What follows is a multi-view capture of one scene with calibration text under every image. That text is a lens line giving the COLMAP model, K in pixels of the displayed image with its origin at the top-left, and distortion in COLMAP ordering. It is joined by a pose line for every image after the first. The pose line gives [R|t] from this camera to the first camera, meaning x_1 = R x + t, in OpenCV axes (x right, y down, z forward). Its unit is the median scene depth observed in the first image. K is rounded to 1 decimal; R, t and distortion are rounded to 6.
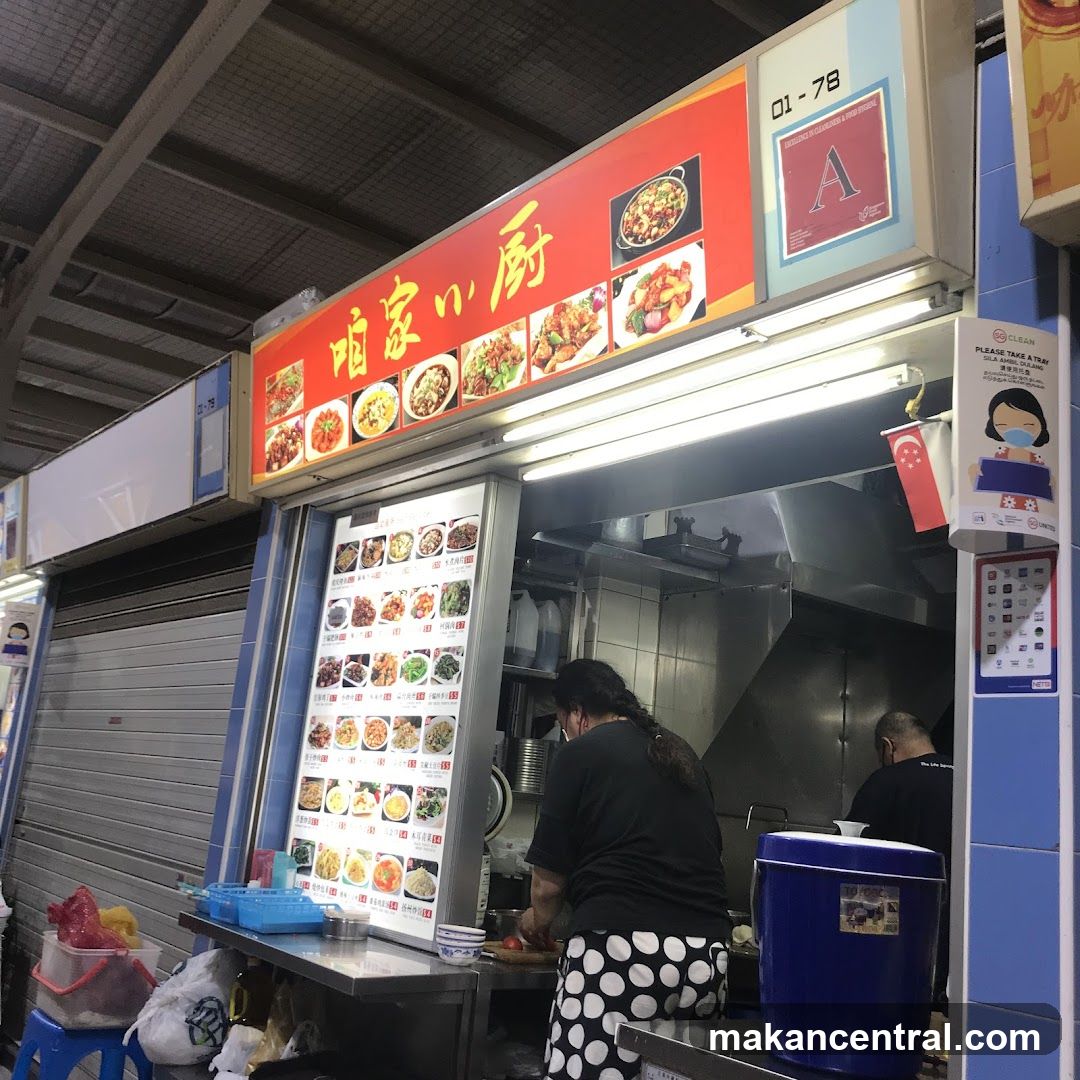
lens RADIAL K [[1206.8, 0, 534.0], [0, 1206.8, 505.6], [0, 0, 1]] dist [0.092340, 0.000000]
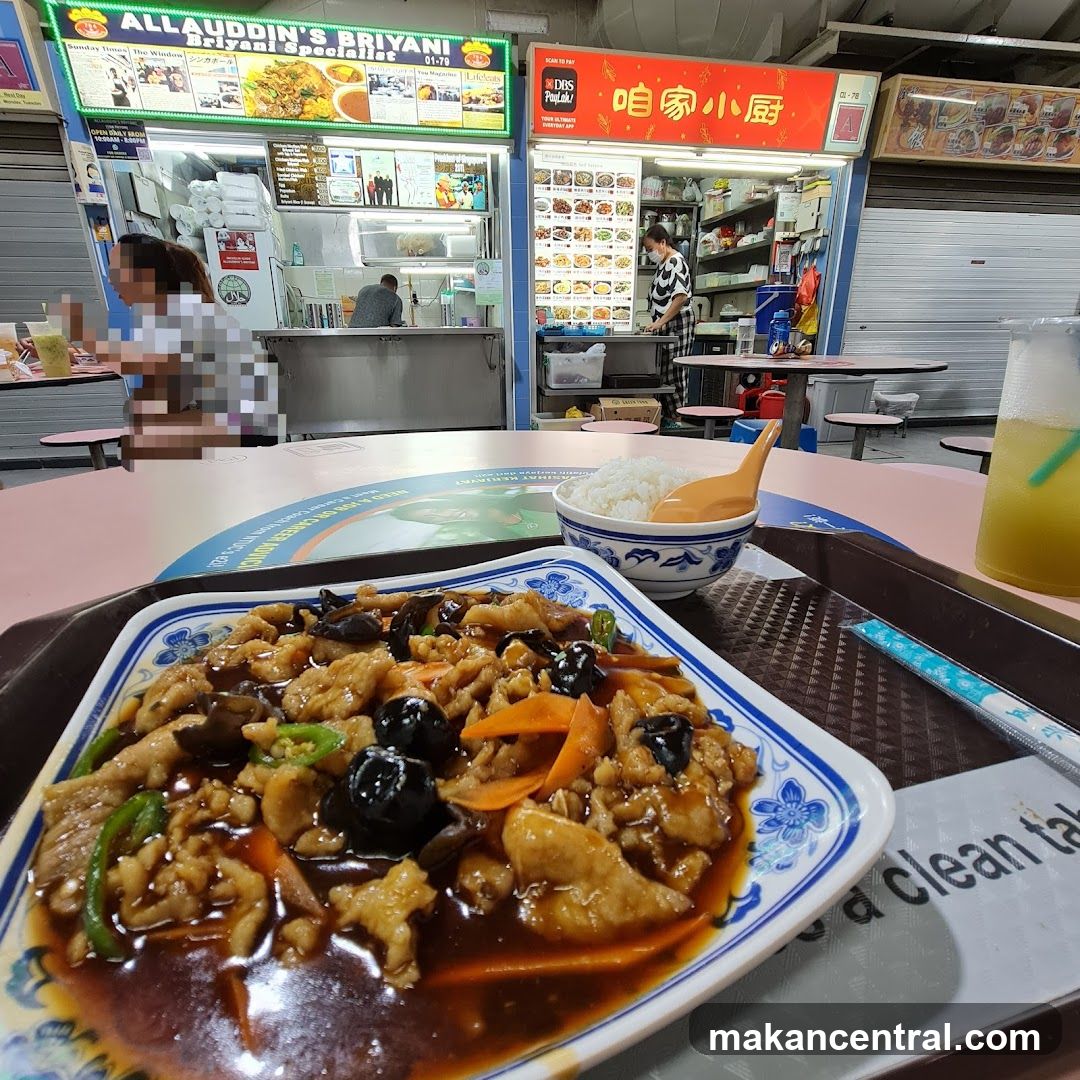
lens RADIAL K [[598.5, 0, 544.1], [0, 598.5, 543.5], [0, 0, 1]] dist [-0.013608, 0.005894]
pose [[0.426474, -0.394967, 0.813708, -1.592699], [-0.173748, 0.847095, 0.502236, 0.076176], [-0.887655, -0.355571, 0.292639, 0.515124]]
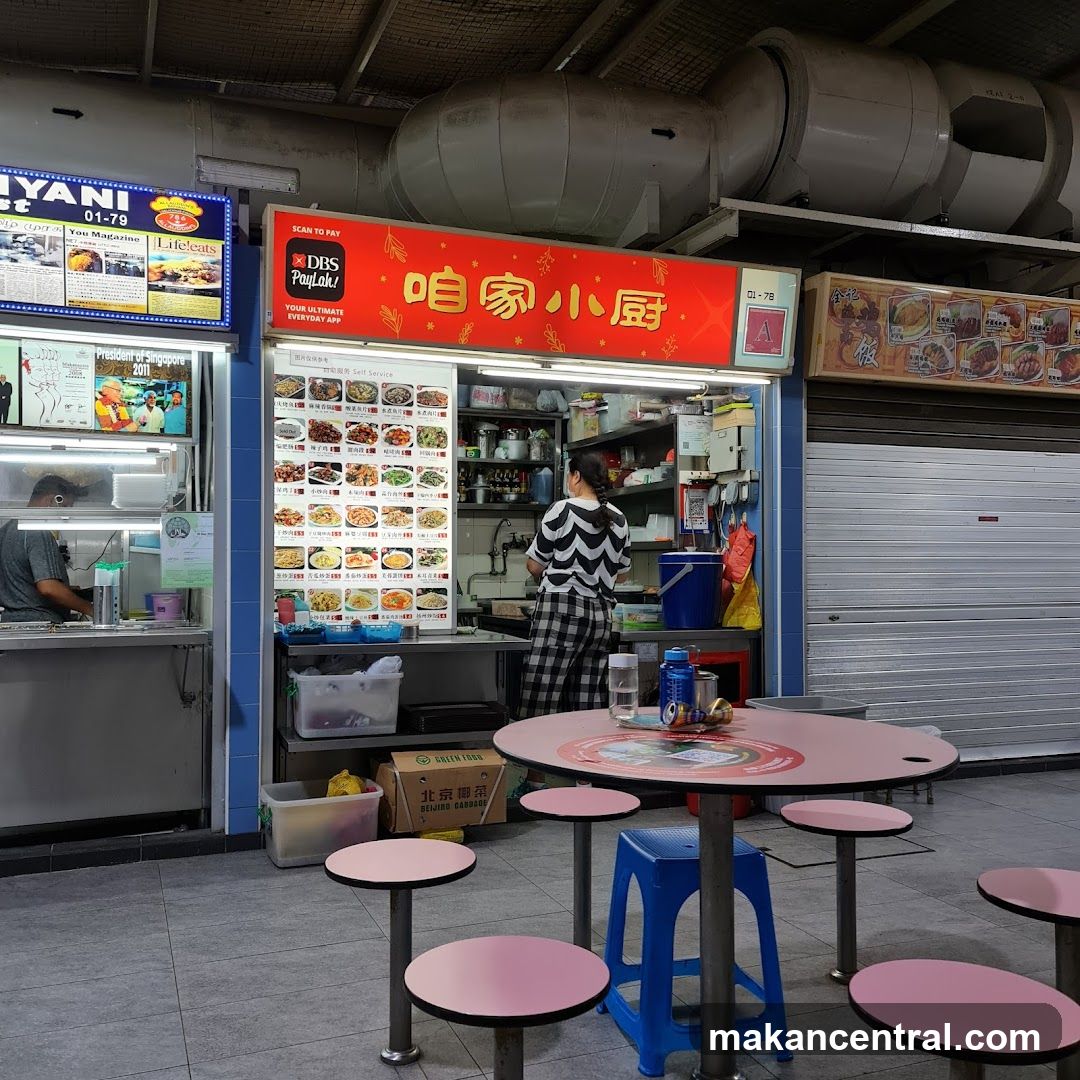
lens RADIAL K [[1077.8, 0, 538.0], [0, 1077.8, 547.8], [0, 0, 1]] dist [0.057386, 0.000000]
pose [[0.255230, -0.078120, 0.963719, -1.509743], [-0.209816, 0.968505, 0.134075, -0.004075], [-0.943840, -0.236424, 0.230801, 0.504482]]
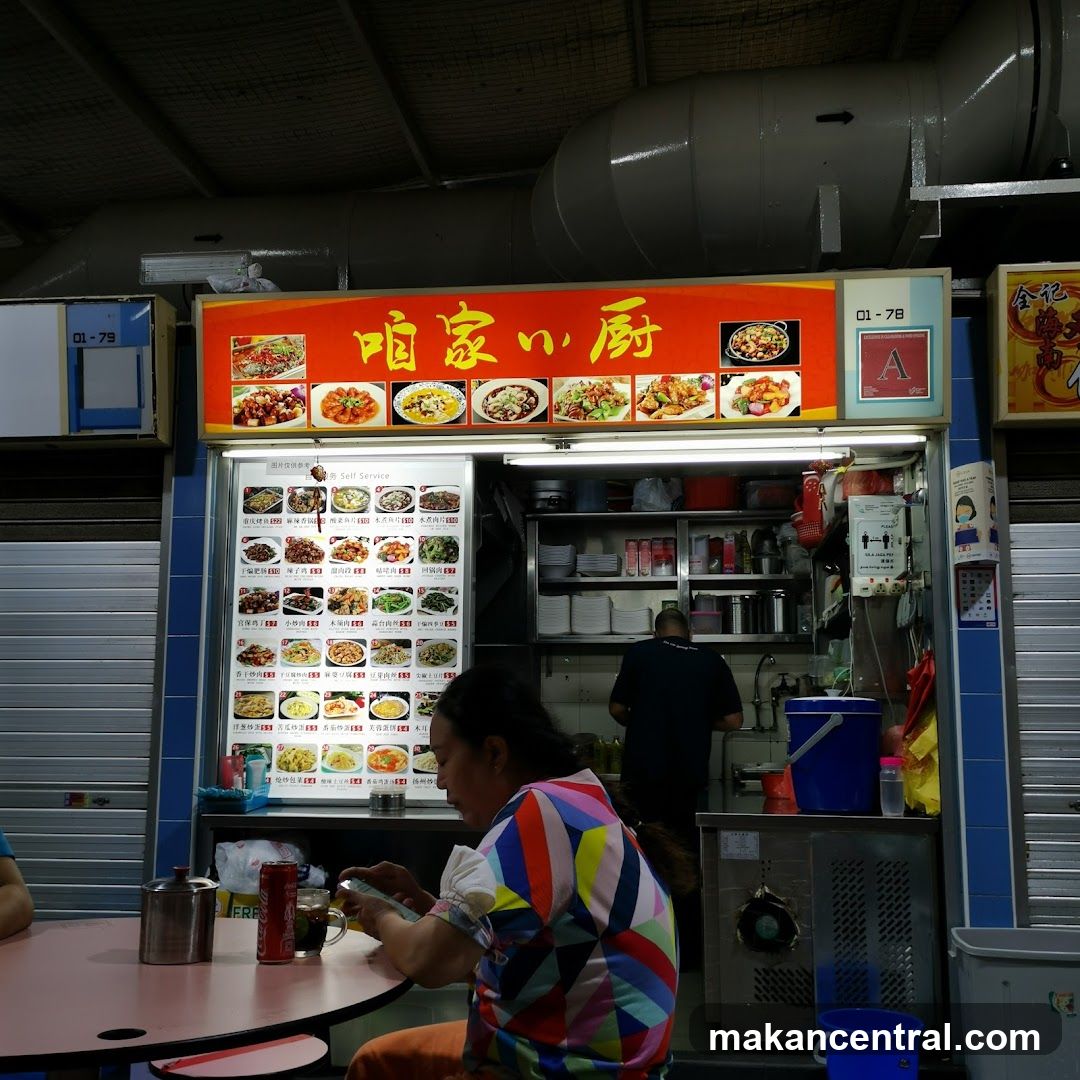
lens RADIAL K [[1301.3, 0, 551.8], [0, 1301.3, 527.3], [0, 0, 1]] dist [0.052780, 0.000000]
pose [[0.689174, 0.015105, 0.724439, -1.026740], [-0.115503, 0.989289, 0.089253, -0.087186], [-0.715331, -0.145185, 0.683537, -0.038063]]
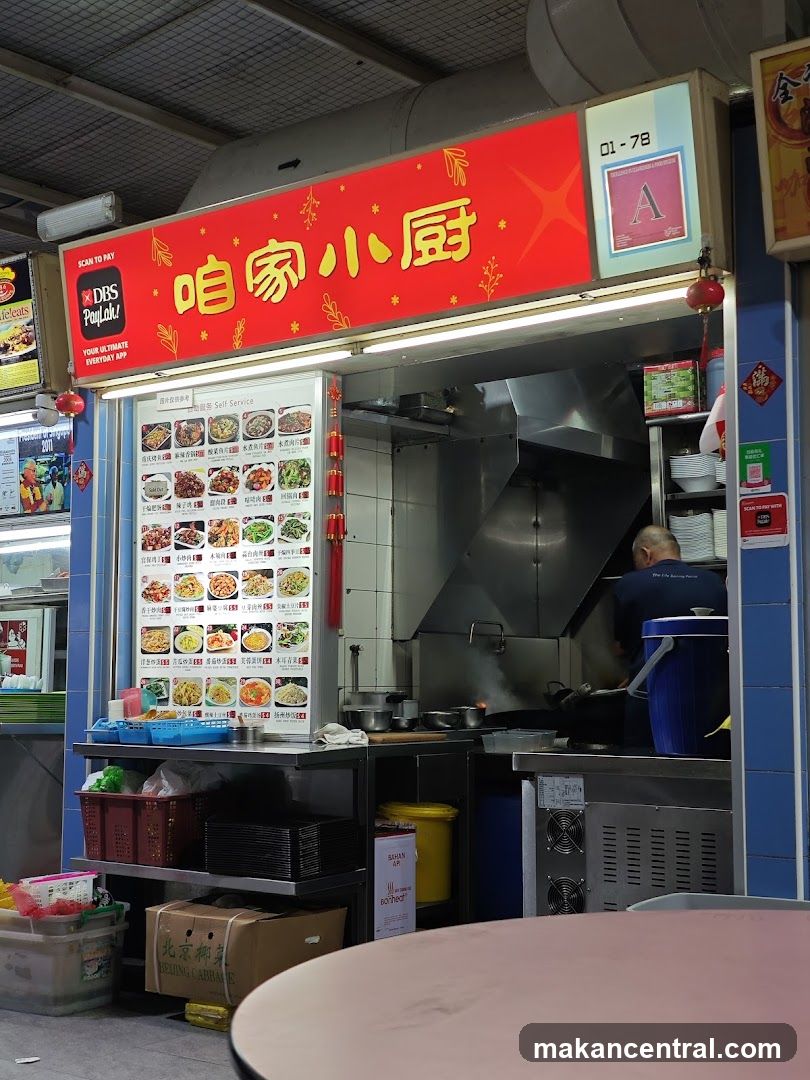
lens RADIAL K [[1539.5, 0, 407.8], [0, 1539.5, 533.4], [0, 0, 1]] dist [0.085953, 0.000000]
pose [[0.963665, -0.073556, 0.256787, -0.372661], [0.031563, 0.985959, 0.163975, -0.119140], [-0.265243, -0.149912, 0.952456, -0.547890]]
